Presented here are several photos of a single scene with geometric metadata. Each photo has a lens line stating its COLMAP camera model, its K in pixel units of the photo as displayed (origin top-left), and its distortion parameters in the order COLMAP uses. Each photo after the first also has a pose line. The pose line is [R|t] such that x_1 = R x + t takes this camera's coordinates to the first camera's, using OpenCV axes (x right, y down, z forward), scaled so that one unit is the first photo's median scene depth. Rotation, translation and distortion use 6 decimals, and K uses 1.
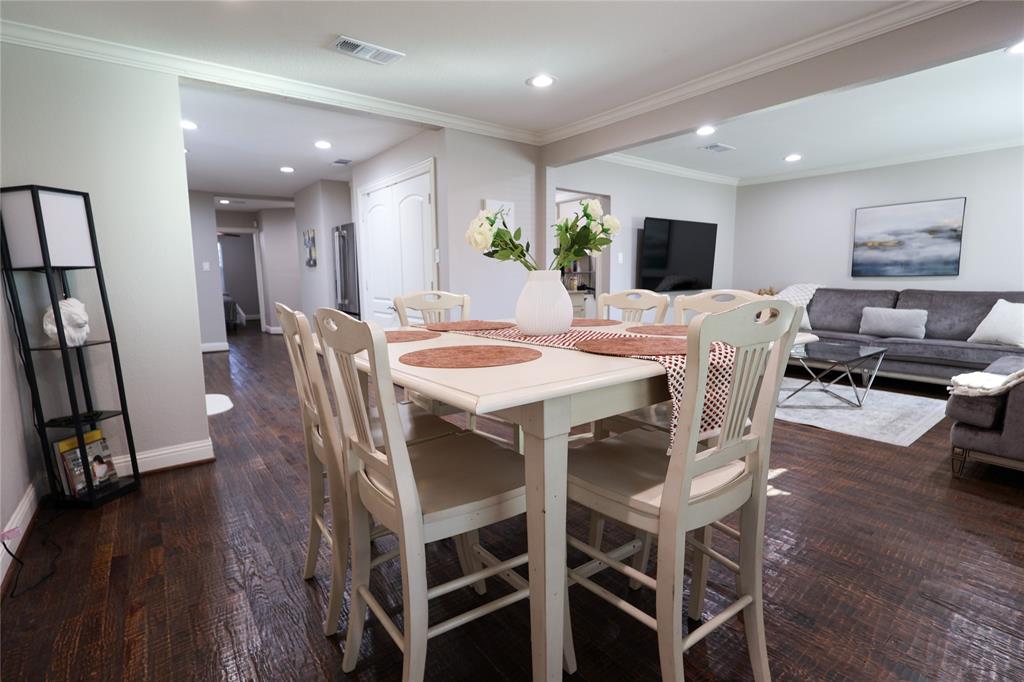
lens RADIAL K [[482.1, 0, 512.0], [0, 482.1, 341.0], [0, 0, 1]] dist [-0.000649, -0.000209]
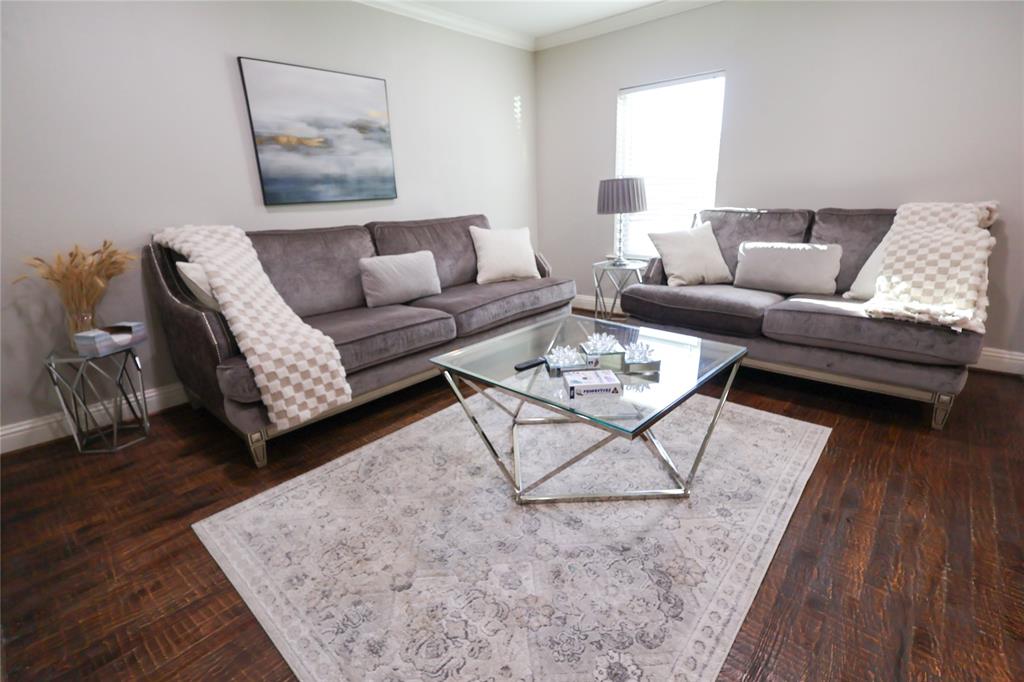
lens RADIAL K [[482.1, 0, 512.0], [0, 482.1, 341.0], [0, 0, 1]] dist [-0.000649, -0.000209]
pose [[-0.186015, -0.281190, 0.941451, 0.154710], [0.161187, 0.936460, 0.311547, -0.126838], [-0.969235, 0.209702, -0.128871, 0.922723]]
